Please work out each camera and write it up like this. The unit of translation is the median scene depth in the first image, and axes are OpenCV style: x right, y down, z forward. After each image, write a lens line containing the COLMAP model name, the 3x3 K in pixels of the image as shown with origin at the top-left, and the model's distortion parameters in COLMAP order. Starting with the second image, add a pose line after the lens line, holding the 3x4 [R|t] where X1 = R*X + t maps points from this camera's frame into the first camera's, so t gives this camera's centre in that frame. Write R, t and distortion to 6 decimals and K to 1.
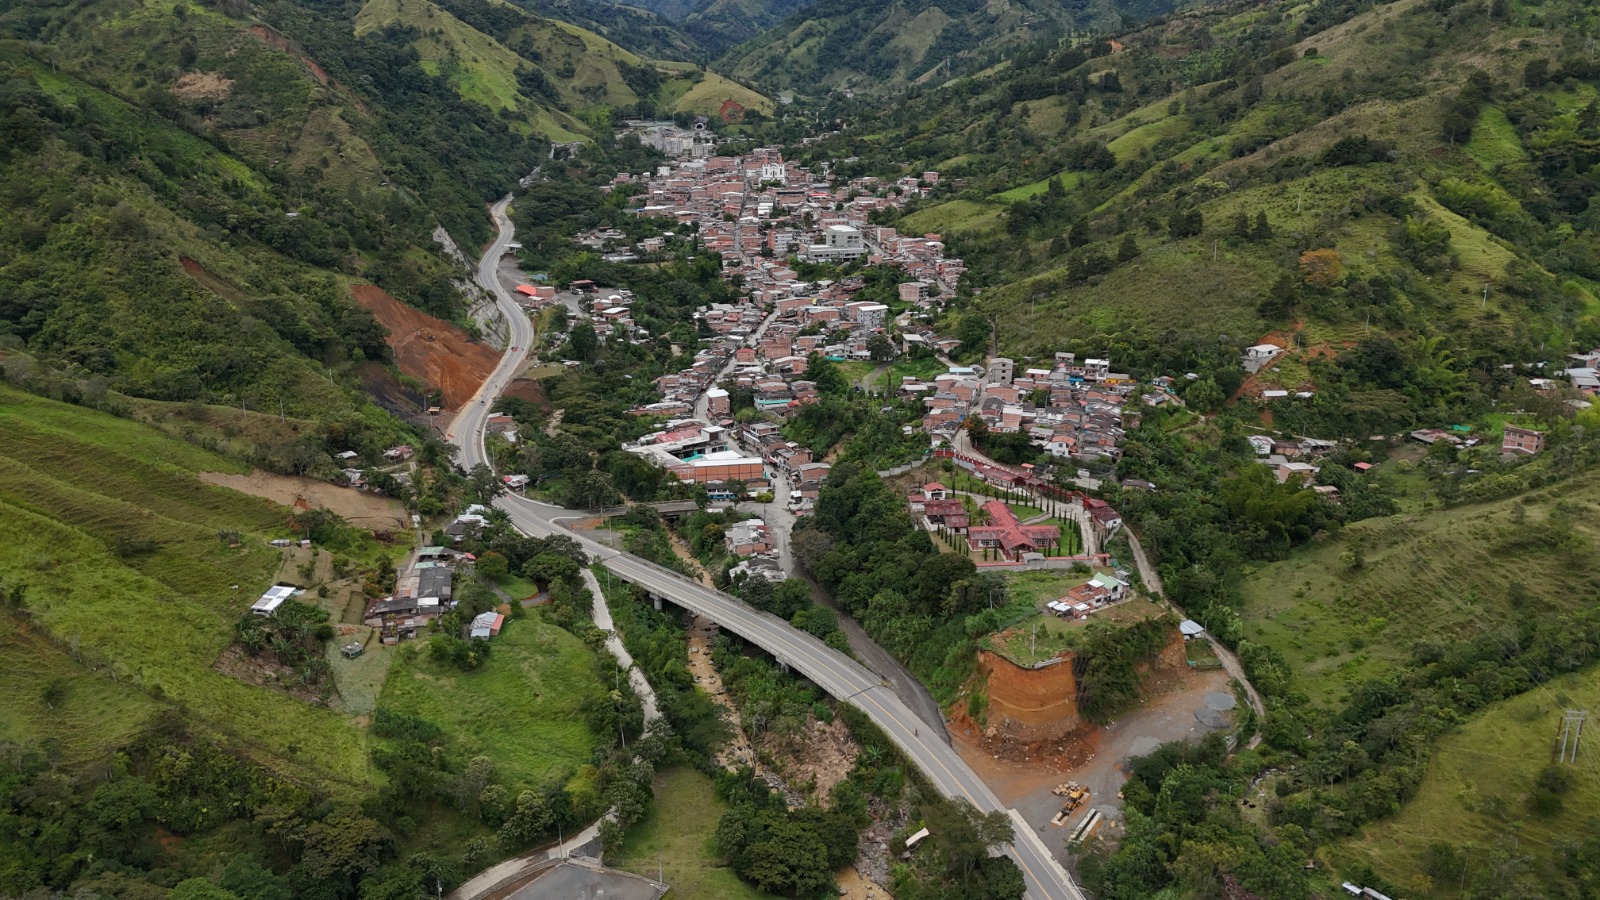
lens RADIAL K [[1172.7, 0, 800.0], [0, 1172.7, 450.0], [0, 0, 1]] dist [0.068293, -0.066308]
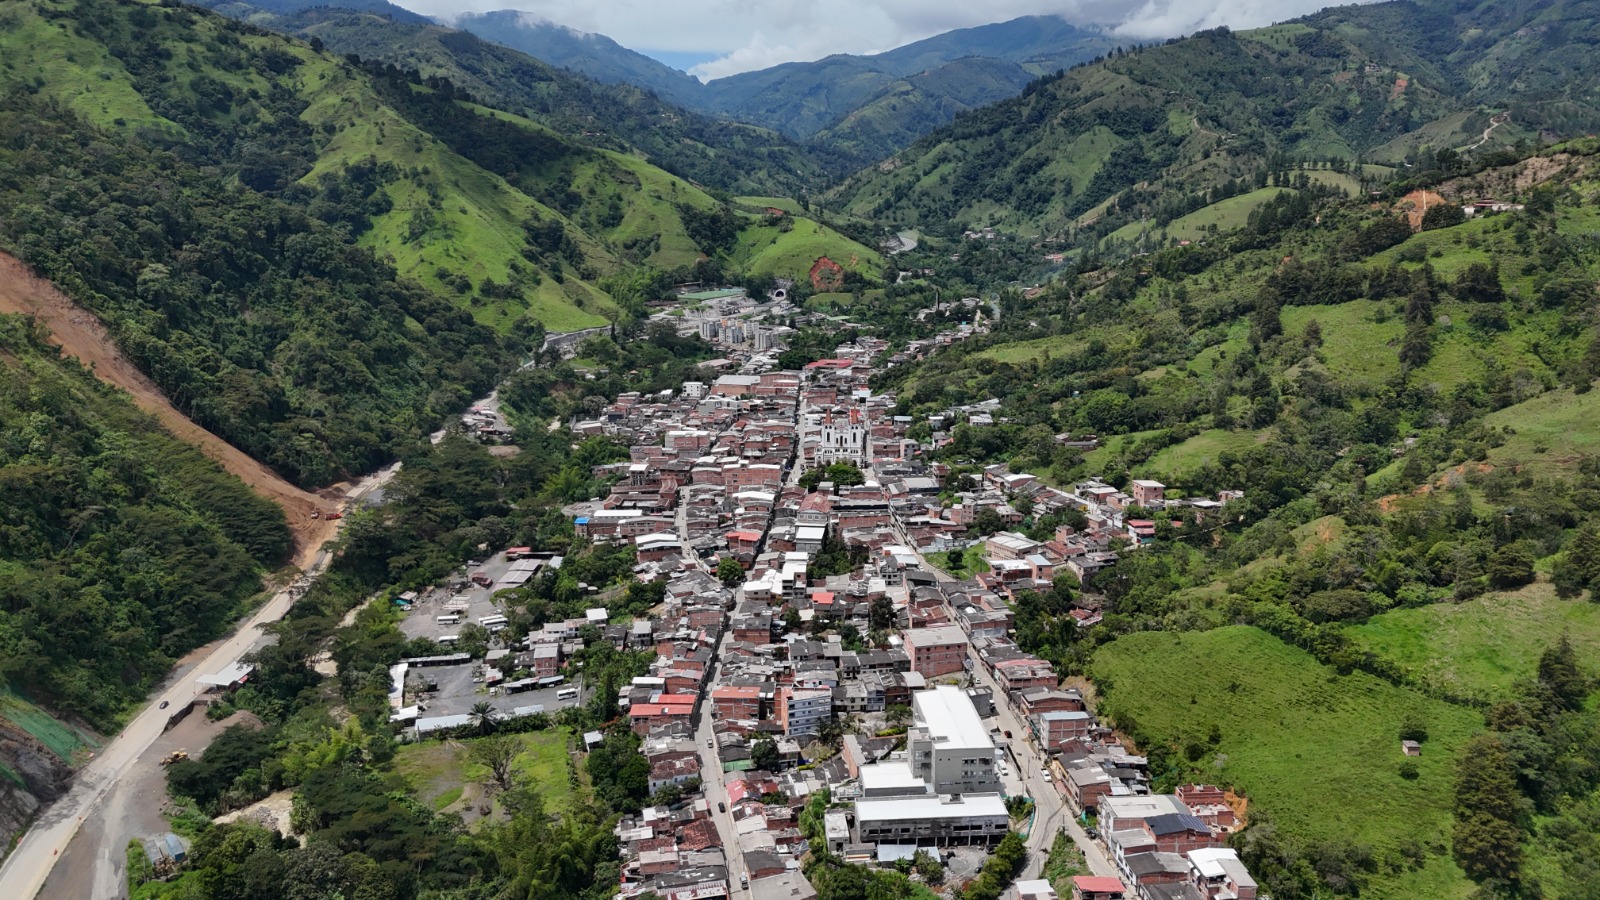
lens RADIAL K [[1158.4, 0, 799.7], [0, 1158.4, 473.0], [0, 0, 1]] dist [0.075278, -0.083592]
pose [[0.992728, 0.029956, -0.116595, 0.021038], [-0.037335, 0.997401, -0.061624, -0.176948], [0.114446, 0.065529, 0.991266, 0.436227]]
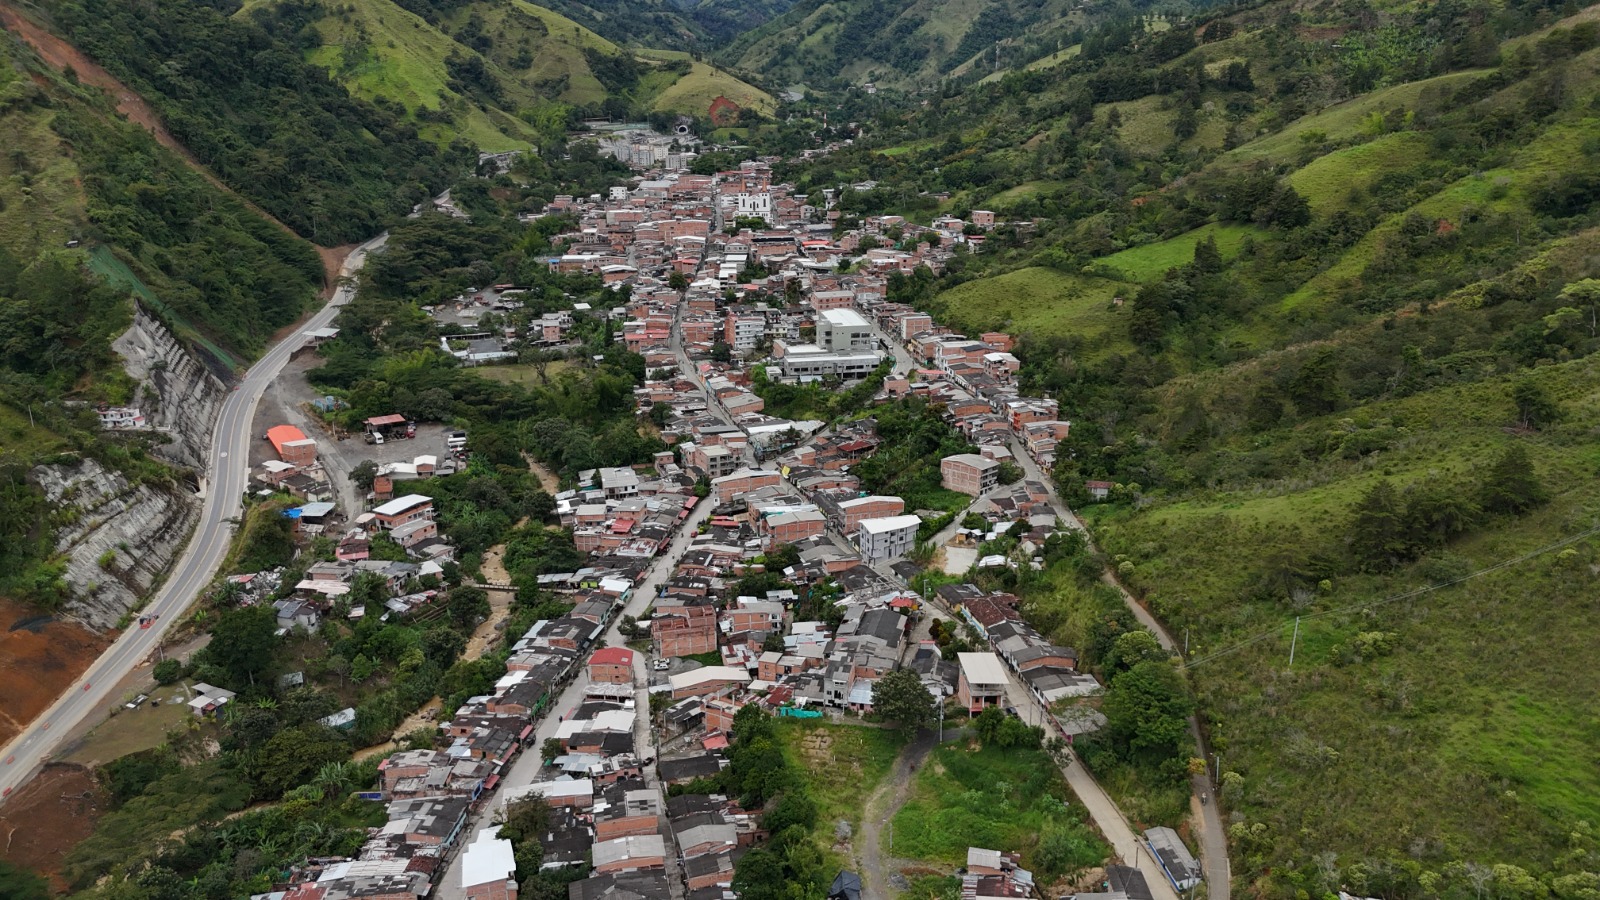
lens RADIAL K [[1172.7, 0, 800.0], [0, 1172.7, 450.0], [0, 0, 1]] dist [0.068293, -0.066308]
pose [[0.999768, 0.010028, -0.019061, 0.018722], [-0.009924, 0.999935, 0.005552, -0.089514], [0.019115, -0.005362, 0.999803, 0.286669]]
